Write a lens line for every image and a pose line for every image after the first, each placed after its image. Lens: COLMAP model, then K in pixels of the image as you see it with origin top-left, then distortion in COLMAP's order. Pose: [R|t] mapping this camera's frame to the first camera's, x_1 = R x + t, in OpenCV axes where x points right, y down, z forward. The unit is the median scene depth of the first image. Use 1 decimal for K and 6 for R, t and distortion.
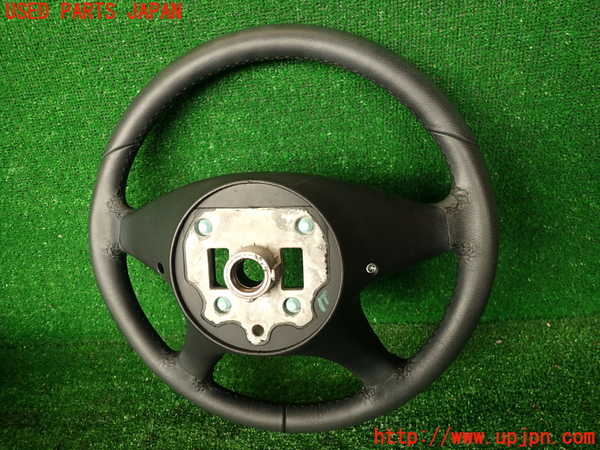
lens RADIAL K [[429.5, 0, 298.7], [0, 429.5, 221.9], [0, 0, 1]] dist [0.001324, 0.000107]
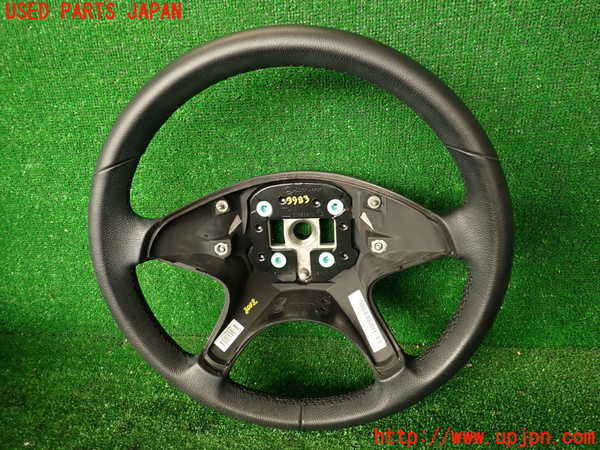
lens RADIAL K [[429.5, 0, 300.3], [0, 429.5, 223.2], [0, 0, 1]] dist [0.001324, 0.000107]
pose [[0.996342, 0.079783, -0.030620, 0.070880], [-0.081478, 0.994939, -0.058807, 0.035484], [0.025774, 0.061087, 0.997800, -0.069579]]
